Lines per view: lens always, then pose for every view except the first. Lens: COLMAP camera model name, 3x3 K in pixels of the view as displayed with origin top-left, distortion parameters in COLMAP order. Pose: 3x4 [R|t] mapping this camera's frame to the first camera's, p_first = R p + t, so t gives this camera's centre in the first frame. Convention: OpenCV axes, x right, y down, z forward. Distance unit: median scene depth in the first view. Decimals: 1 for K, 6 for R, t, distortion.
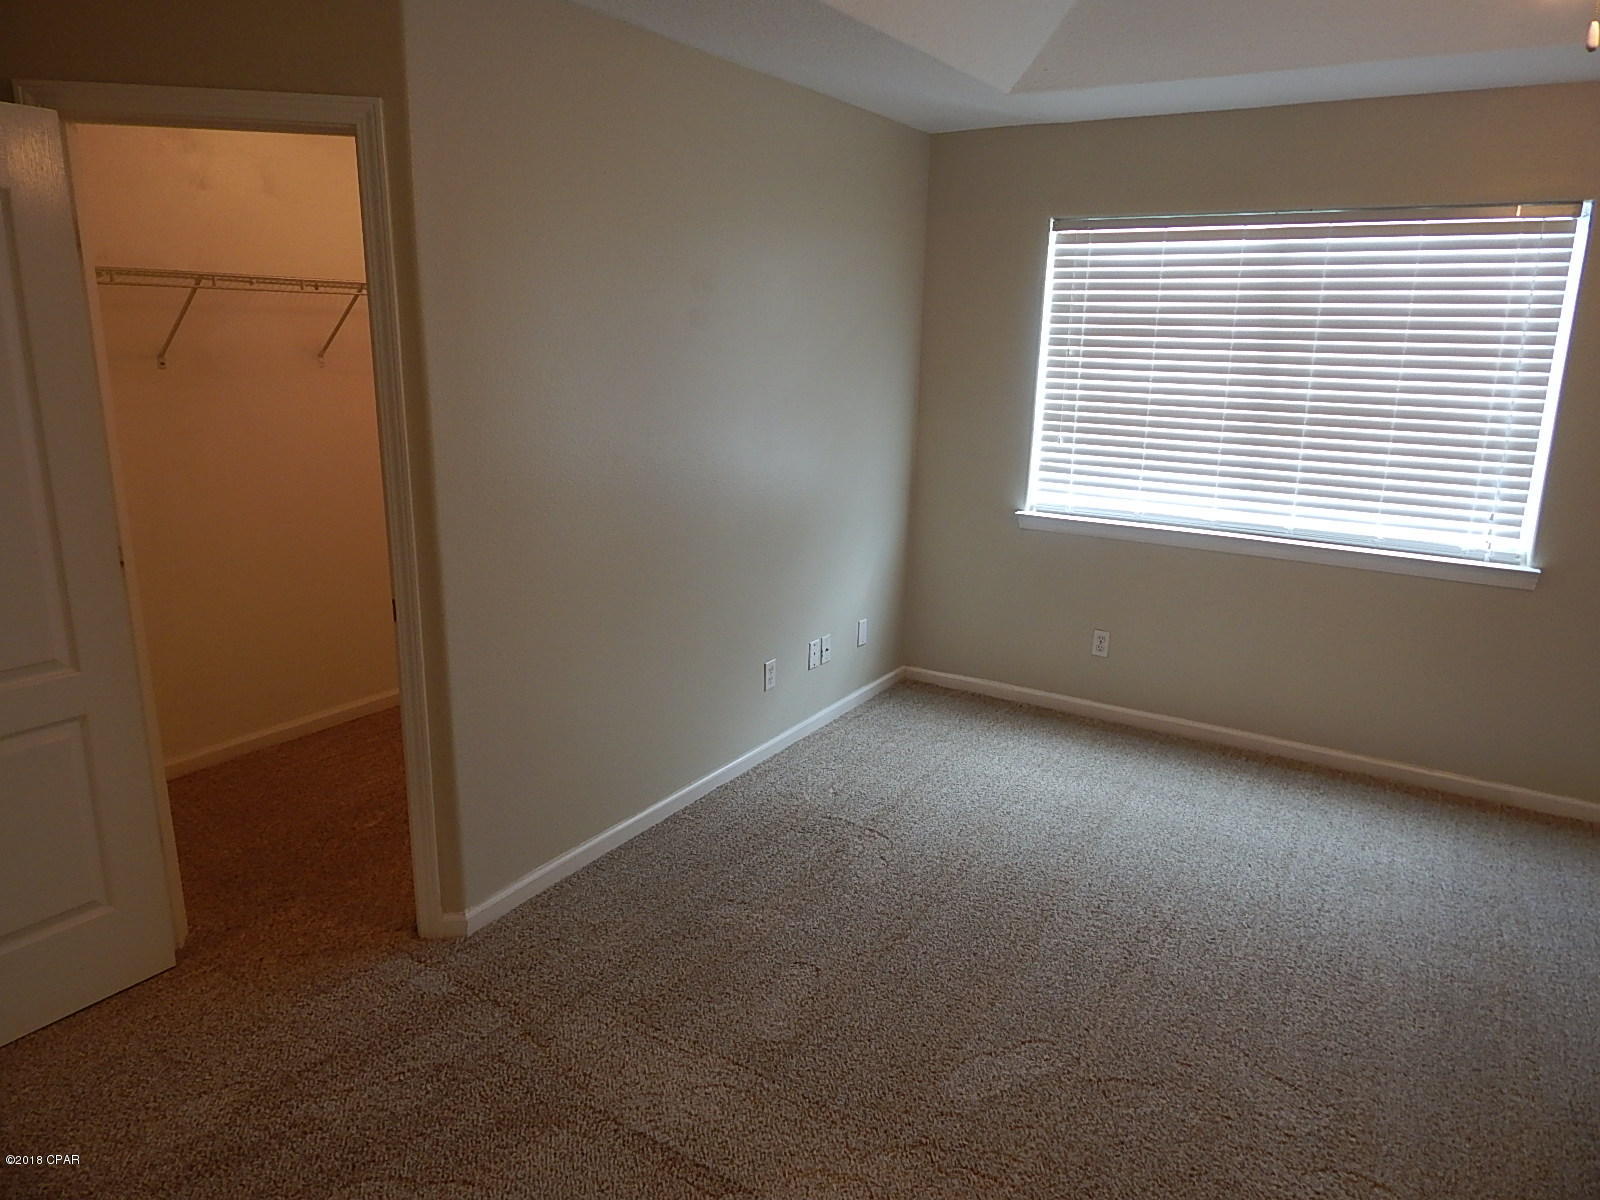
lens RADIAL K [[1057.8, 0, 802.4], [0, 1057.8, 589.3], [0, 0, 1]] dist [0.005660, -0.004210]
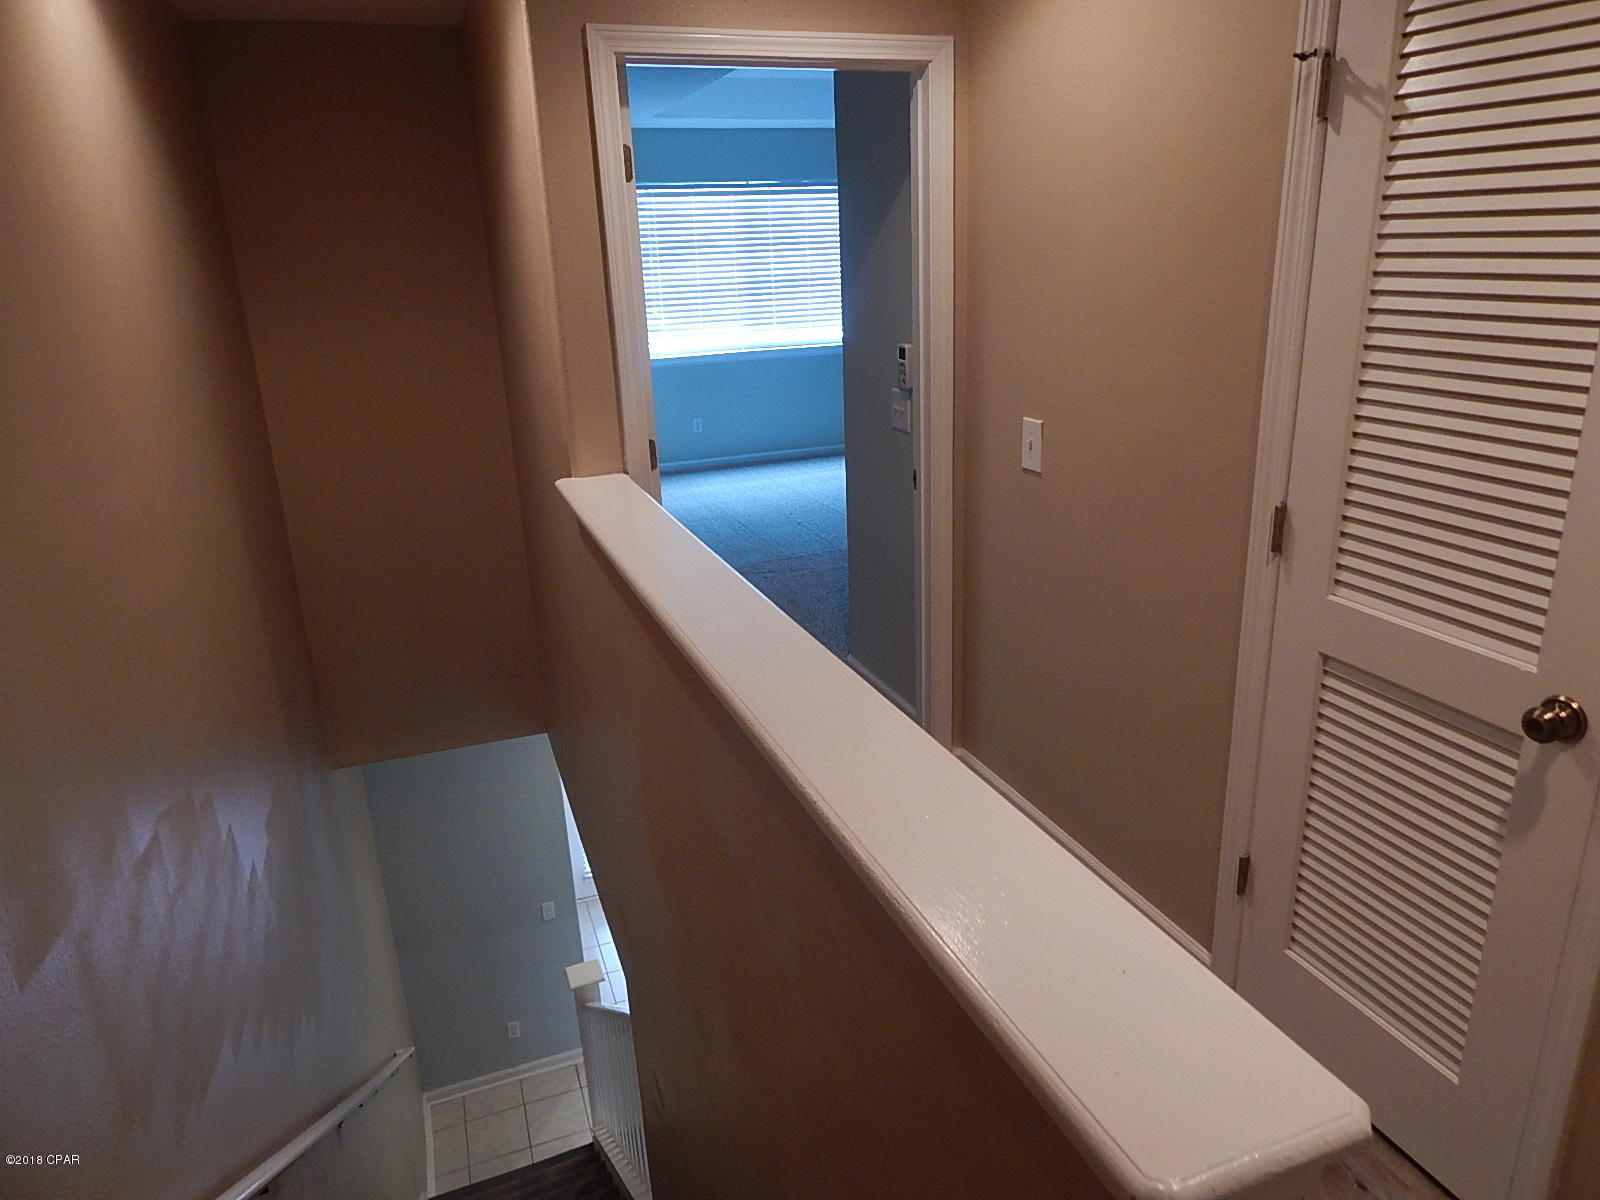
lens RADIAL K [[1057.8, 0, 802.4], [0, 1057.8, 589.3], [0, 0, 1]] dist [0.005660, -0.004210]
pose [[0.595819, -0.289515, 0.749120, -1.102997], [0.237679, 0.954545, 0.179866, 0.038177], [-0.767143, 0.070883, 0.637548, -0.270913]]
